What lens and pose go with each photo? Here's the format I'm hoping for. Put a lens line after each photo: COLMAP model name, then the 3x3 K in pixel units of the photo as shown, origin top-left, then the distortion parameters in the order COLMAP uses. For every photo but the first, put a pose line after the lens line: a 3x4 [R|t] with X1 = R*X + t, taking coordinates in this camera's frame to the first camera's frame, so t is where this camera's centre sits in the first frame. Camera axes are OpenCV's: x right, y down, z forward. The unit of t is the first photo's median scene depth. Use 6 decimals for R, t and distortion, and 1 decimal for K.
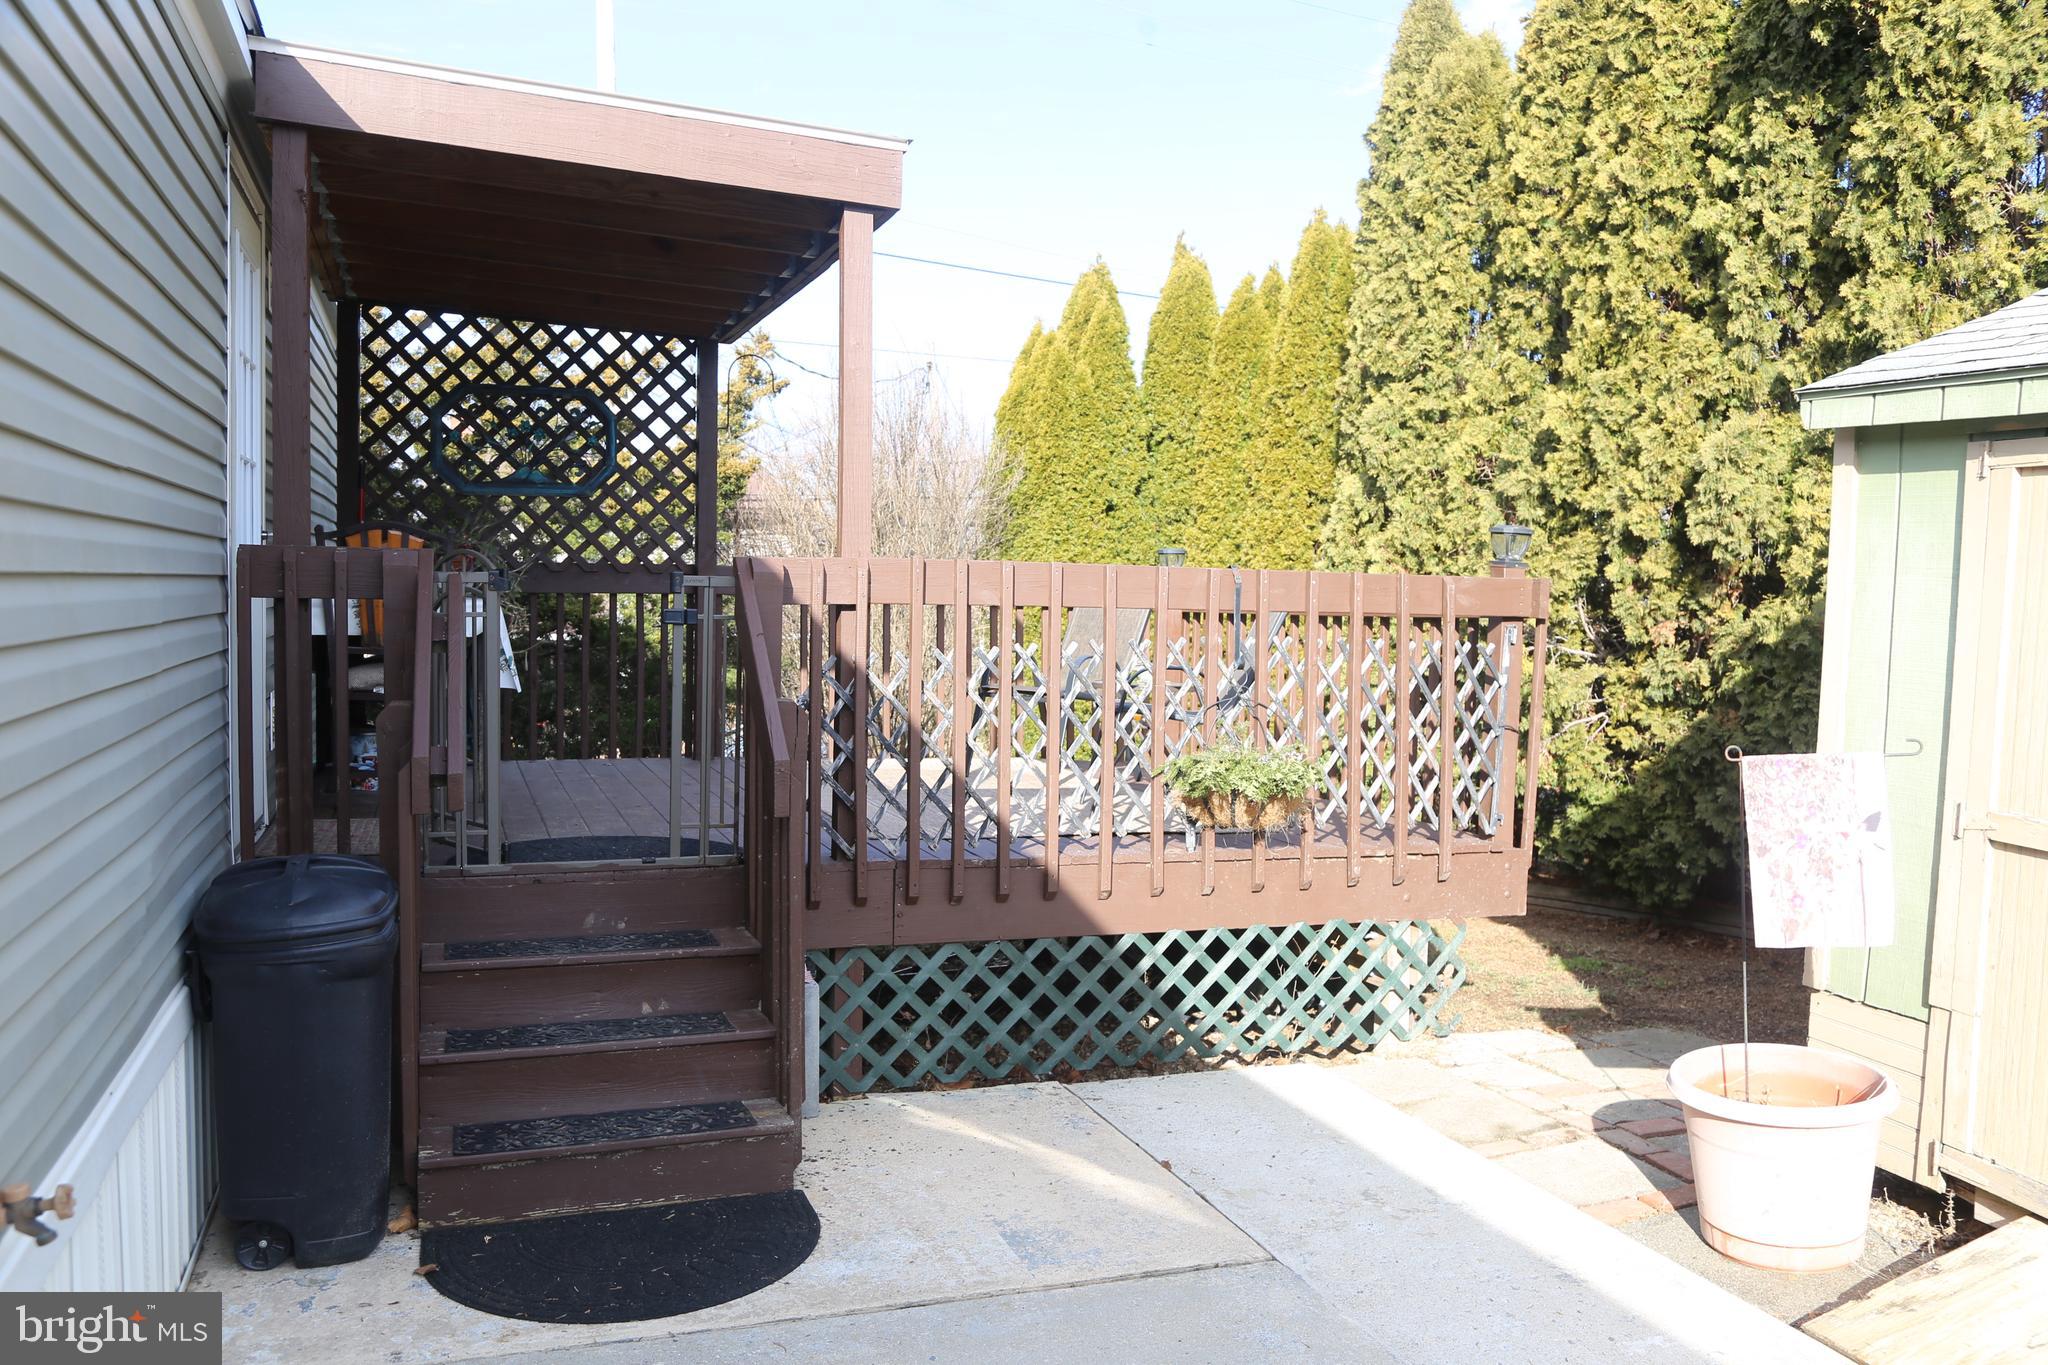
lens RADIAL K [[1564.6, 0, 1022.8], [0, 1564.6, 683.3], [0, 0, 1]] dist [-0.006307, -0.000819]
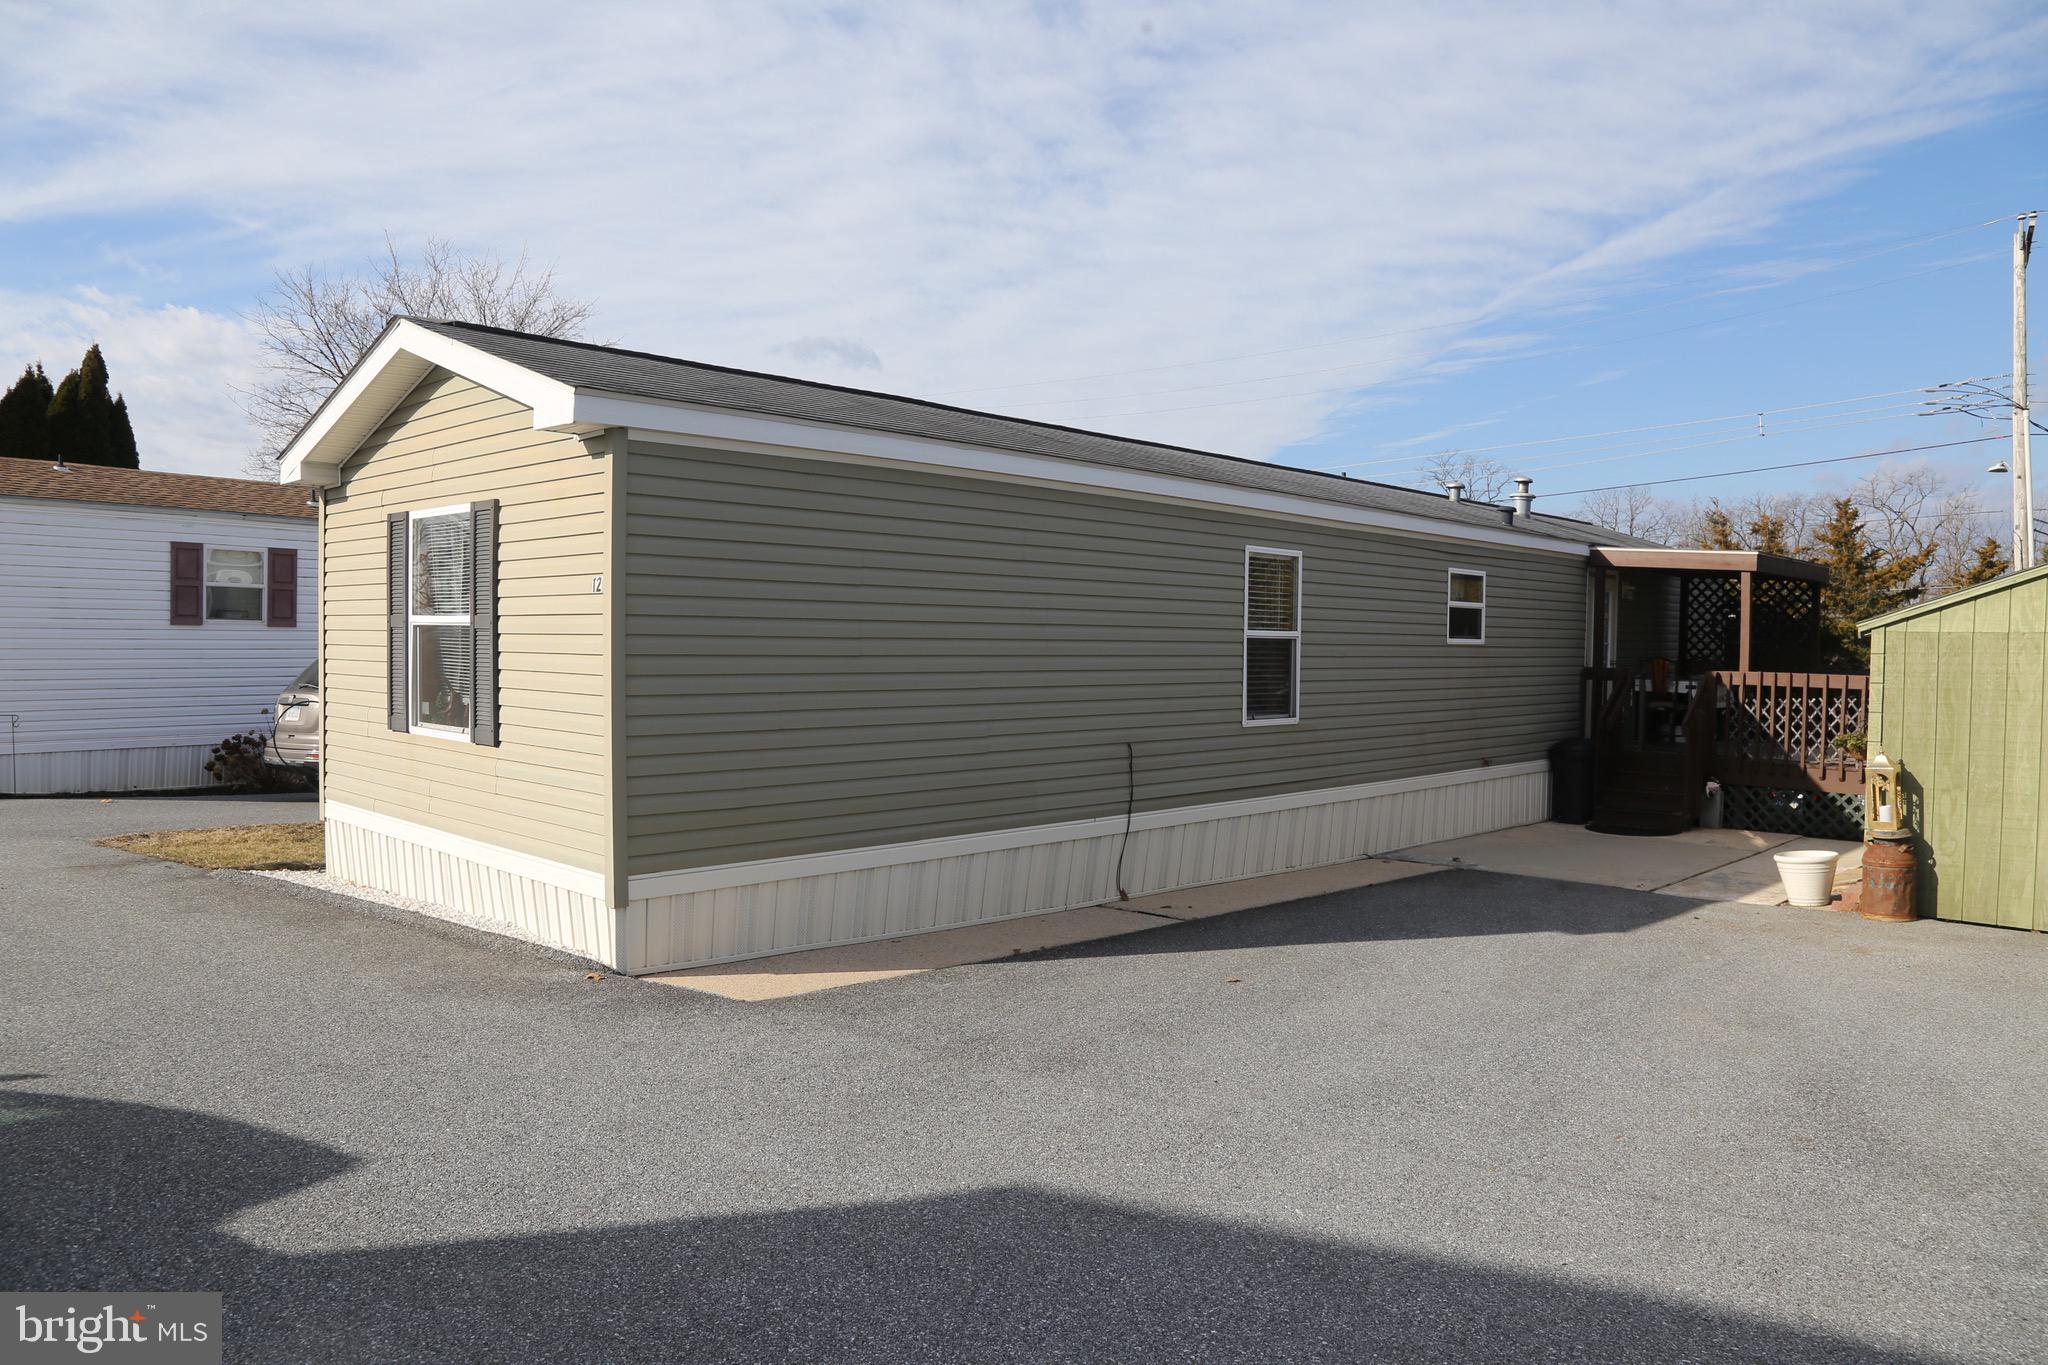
lens RADIAL K [[1398.8, 0, 1022.4], [0, 1398.8, 680.2], [0, 0, 1]] dist [0.005103, 0.000995]
pose [[0.445915, 0.020700, -0.894836, 1.348067], [-0.063287, 0.997960, -0.008451, 0.045020], [0.892835, 0.060400, 0.446315, -1.246570]]
